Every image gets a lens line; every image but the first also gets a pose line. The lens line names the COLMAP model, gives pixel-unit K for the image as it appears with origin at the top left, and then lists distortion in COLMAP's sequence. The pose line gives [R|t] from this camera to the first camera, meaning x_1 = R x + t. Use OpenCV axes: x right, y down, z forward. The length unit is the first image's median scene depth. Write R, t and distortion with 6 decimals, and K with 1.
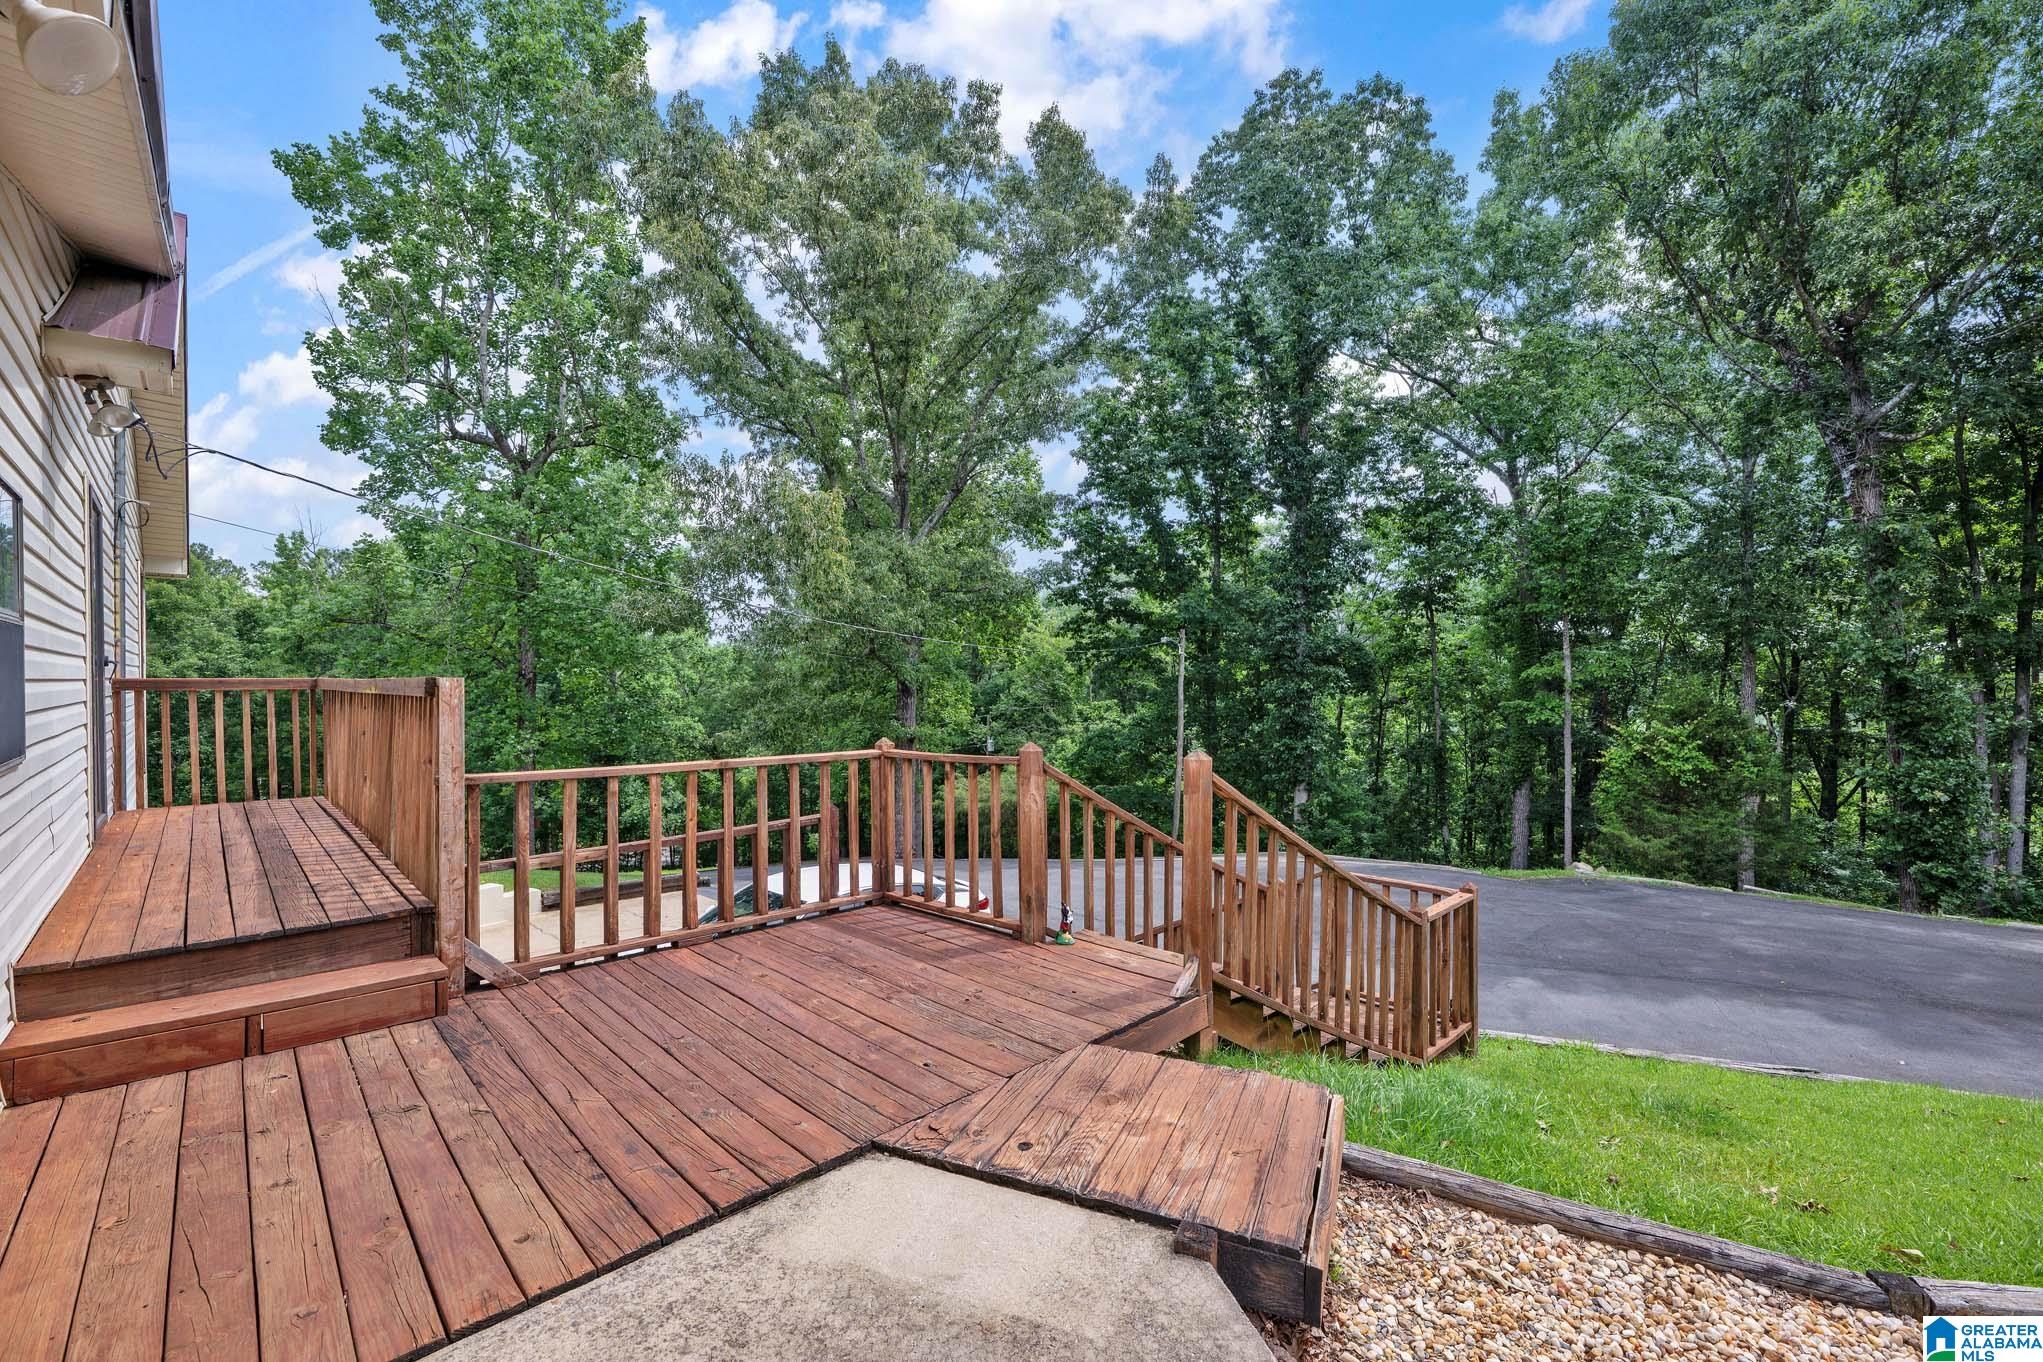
lens RADIAL K [[871.0, 0, 1023.4], [0, 871.0, 689.0], [0, 0, 1]] dist [0.000720, 0.000002]
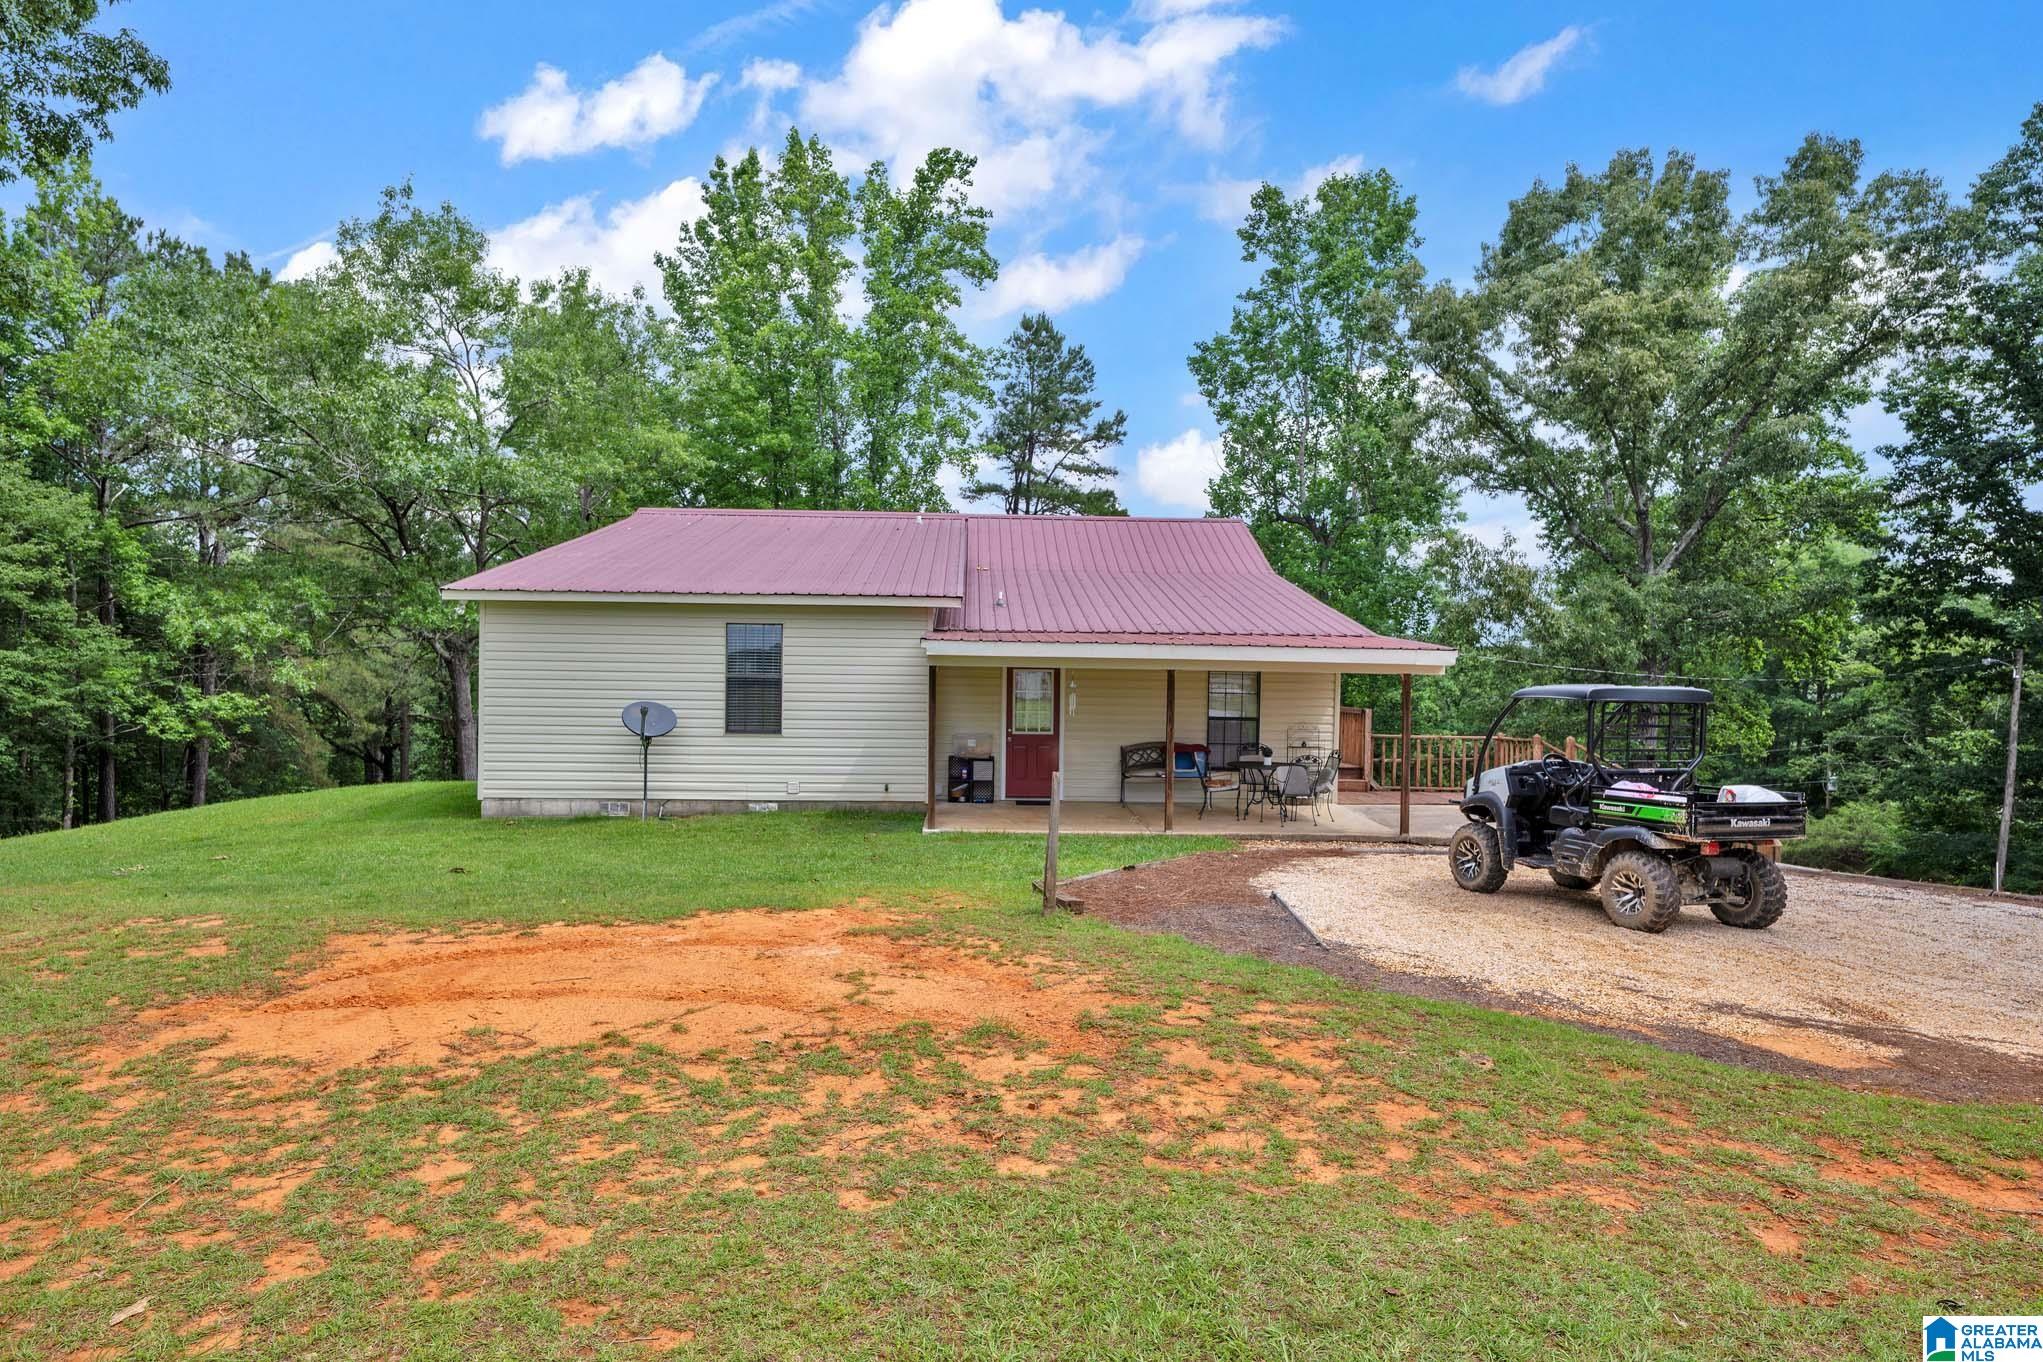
lens RADIAL K [[1158.5, 0, 1021.3], [0, 1158.5, 690.7], [0, 0, 1]] dist [-0.000993, -0.000660]
pose [[0.748087, 0.018911, -0.663331, 0.271290], [-0.022391, 0.999744, 0.003250, -0.013202], [0.663223, 0.012422, 0.748319, -0.653611]]
